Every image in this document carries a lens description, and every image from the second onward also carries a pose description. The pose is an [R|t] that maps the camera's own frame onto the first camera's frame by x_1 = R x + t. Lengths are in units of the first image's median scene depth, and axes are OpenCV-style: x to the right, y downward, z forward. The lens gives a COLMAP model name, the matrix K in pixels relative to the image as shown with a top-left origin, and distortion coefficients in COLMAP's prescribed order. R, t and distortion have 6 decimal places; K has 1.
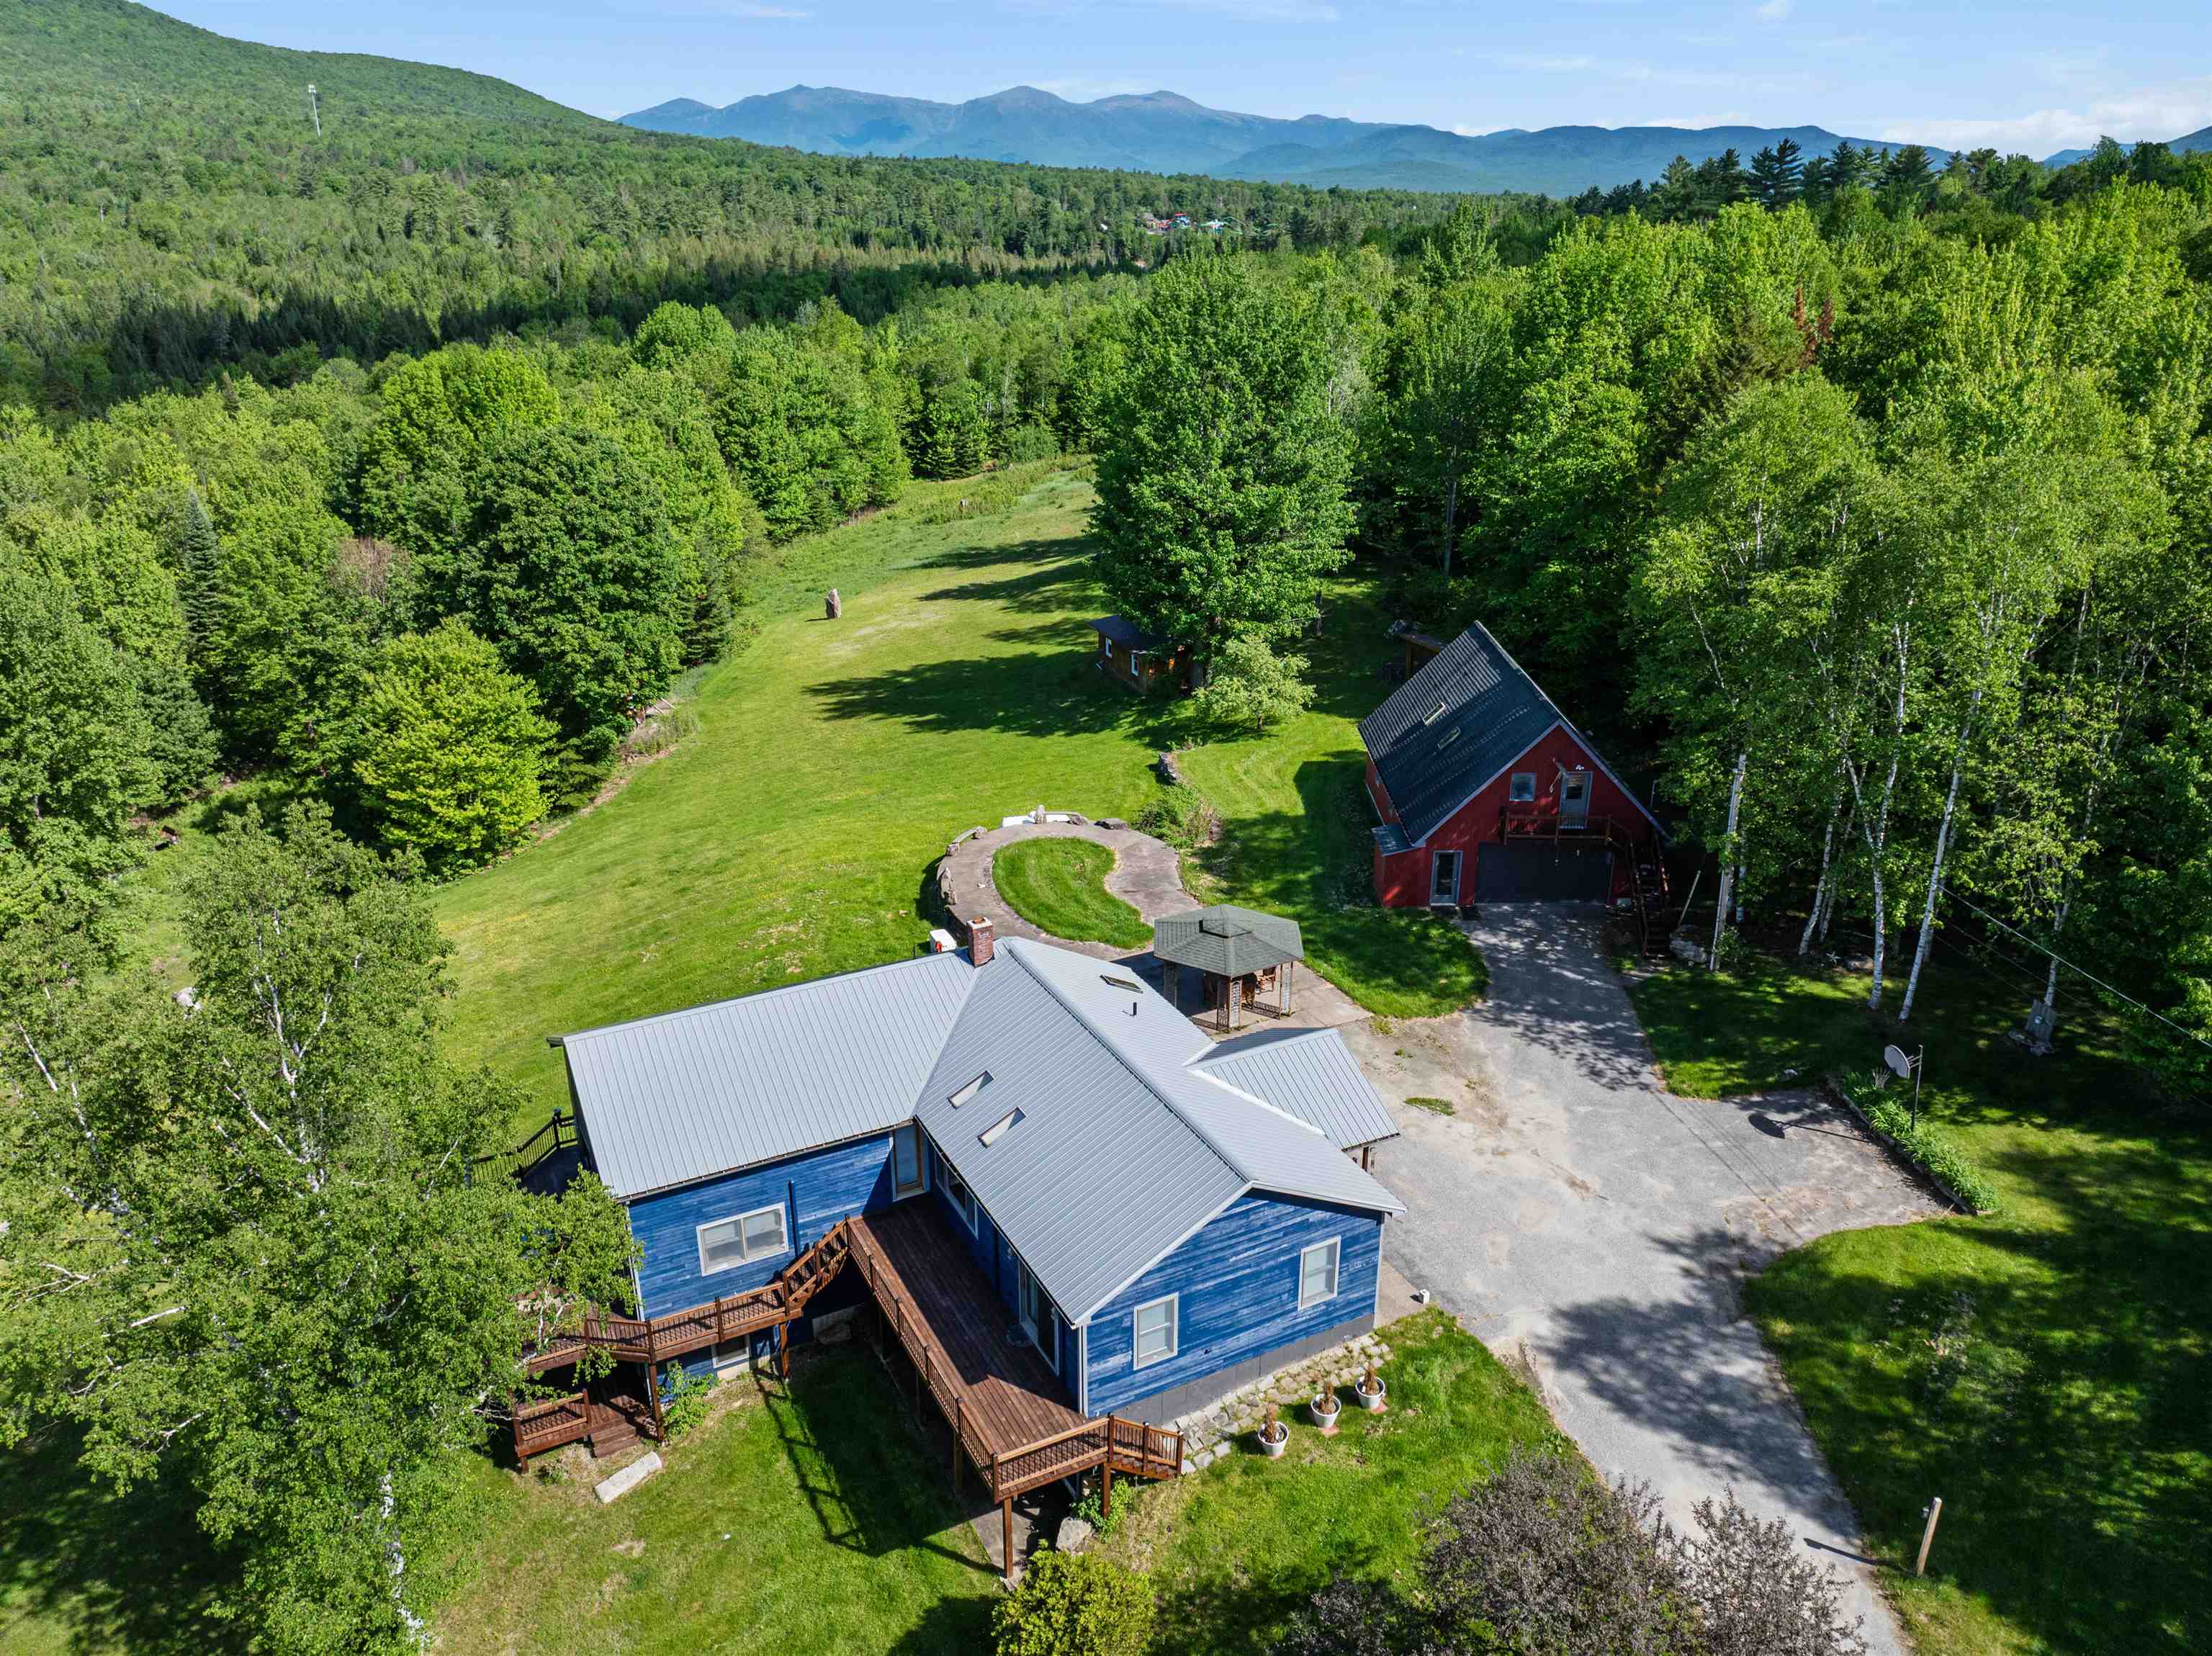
lens RADIAL K [[1560.8, 0, 1106.0], [0, 1560.8, 828.0], [0, 0, 1]] dist [-0.041095, 0.000841]
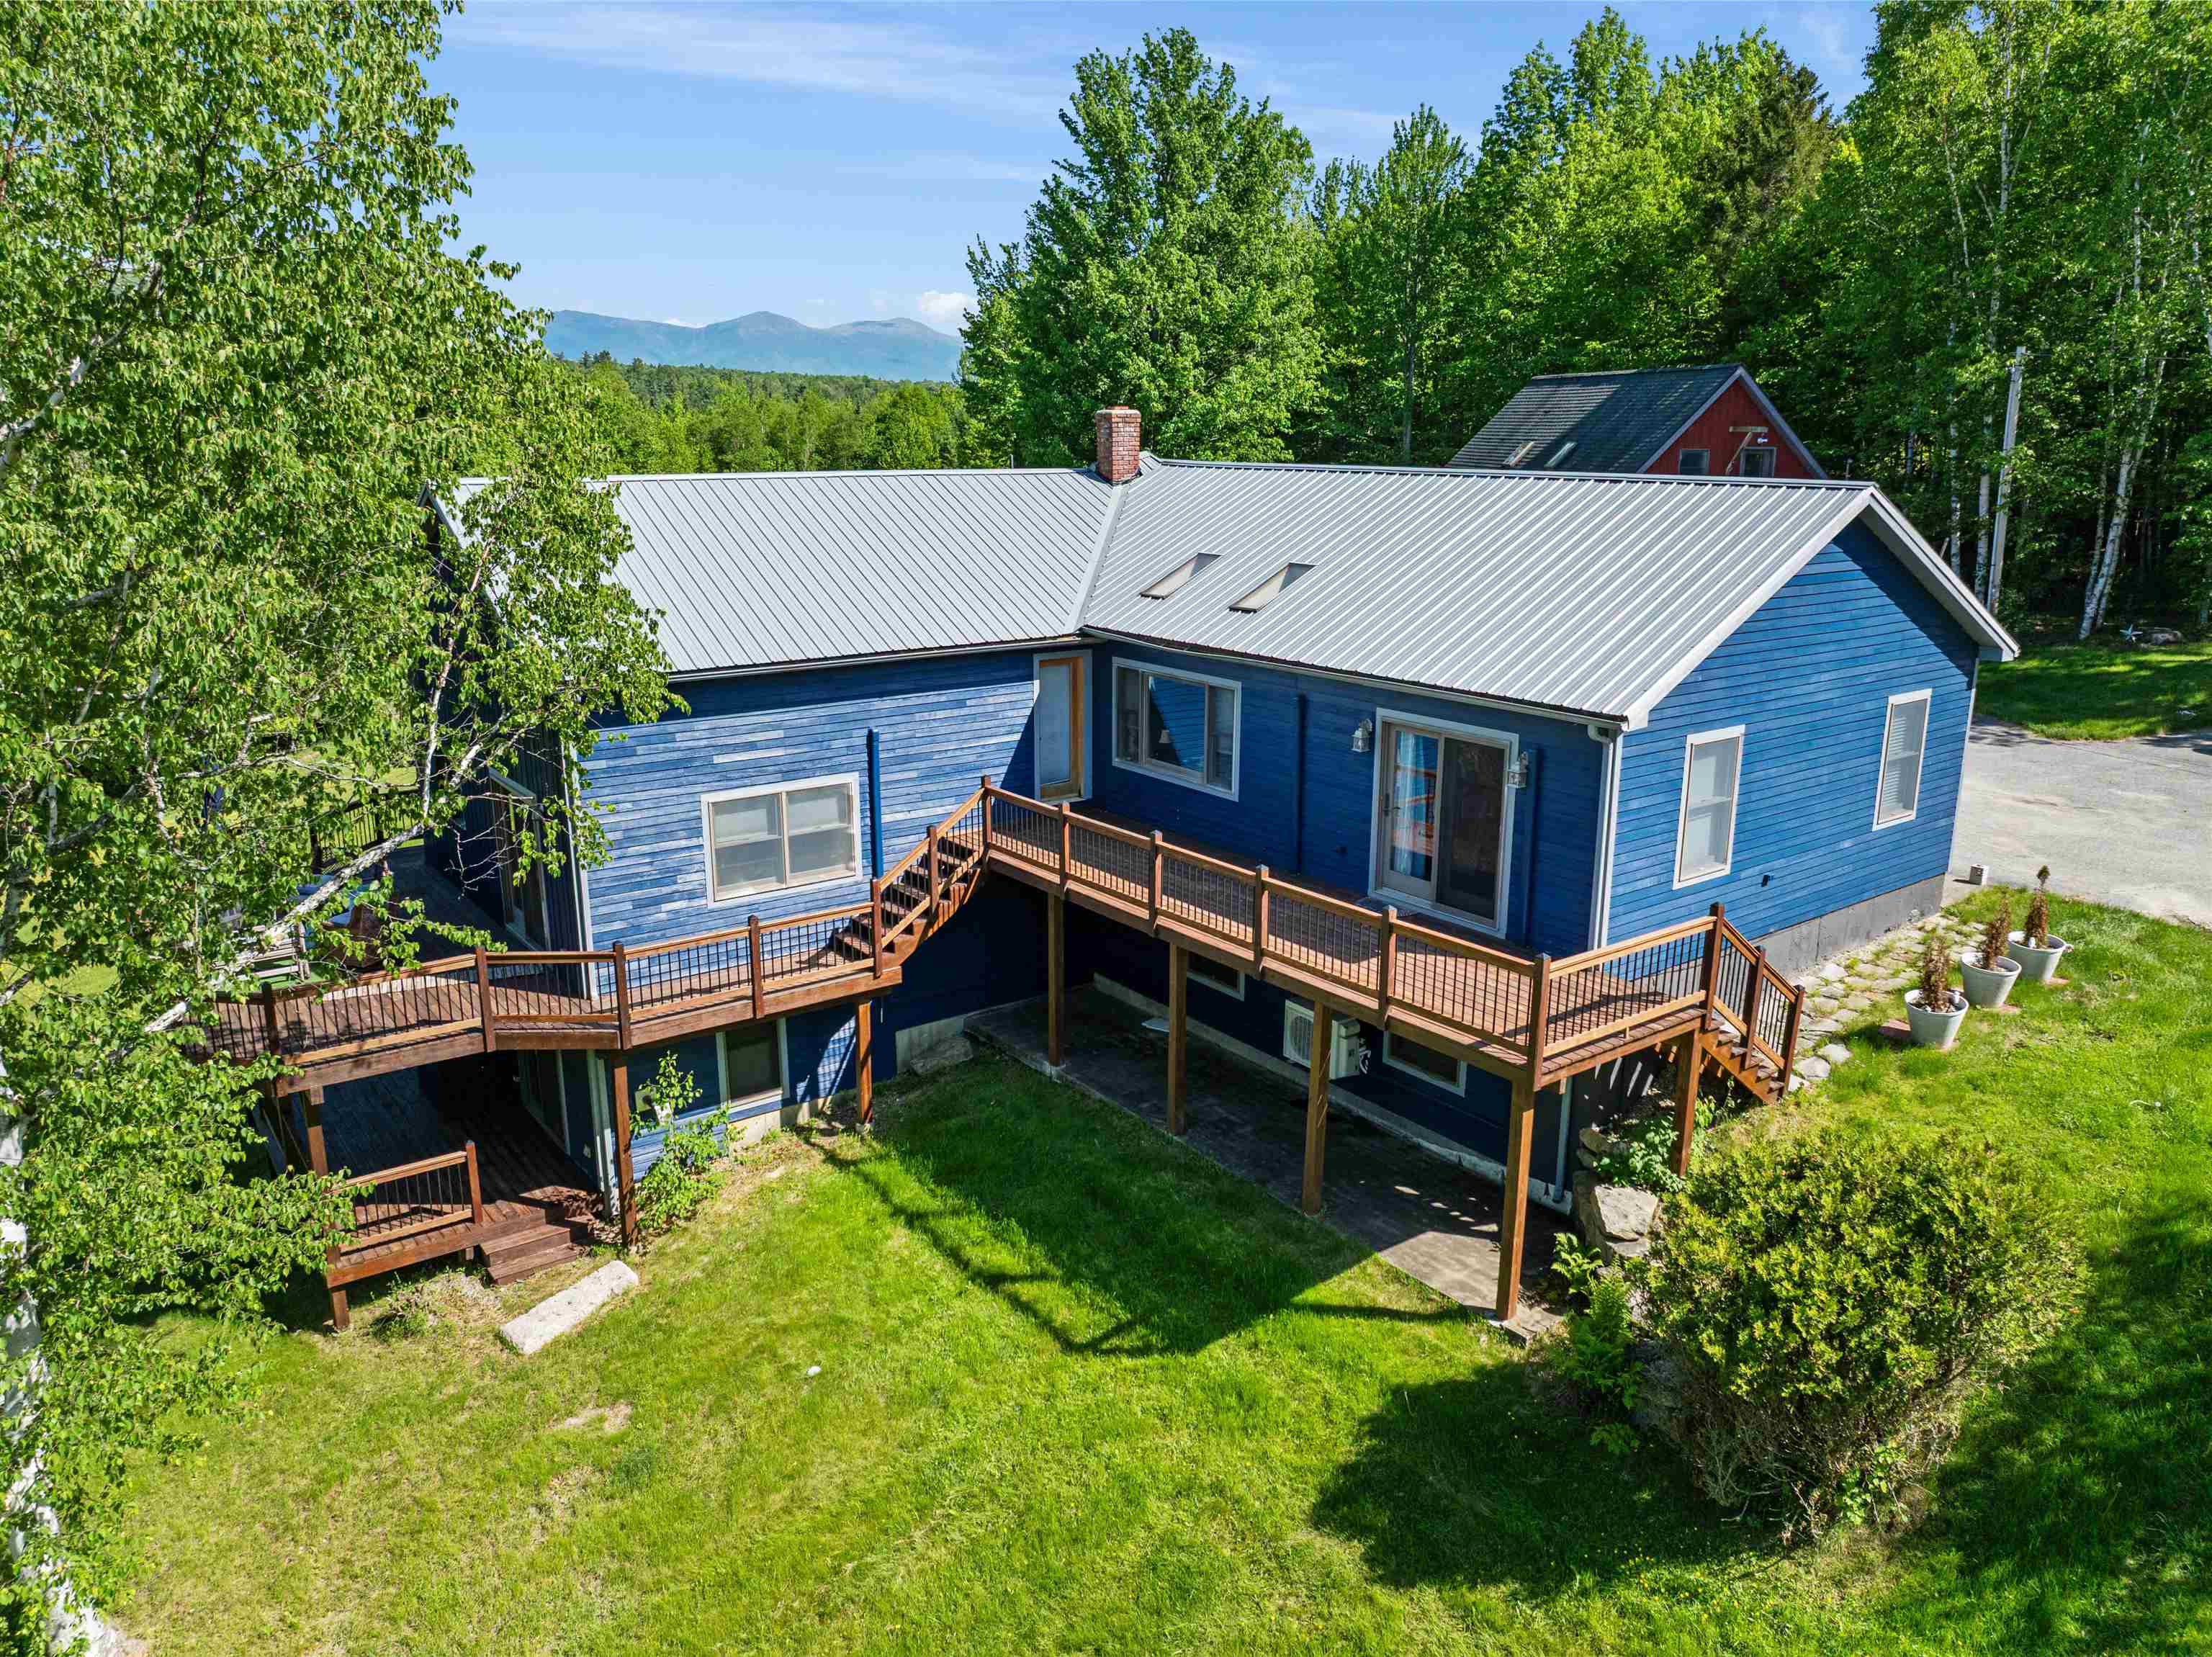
lens RADIAL K [[1561.0, 0, 1106.0], [0, 1561.0, 828.5], [0, 0, 1]] dist [-0.041095, 0.000841]
pose [[0.987116, -0.038253, 0.155365, -0.209204], [0.058319, 0.990223, -0.126721, 0.336167], [-0.148998, 0.134149, 0.979696, 0.472321]]
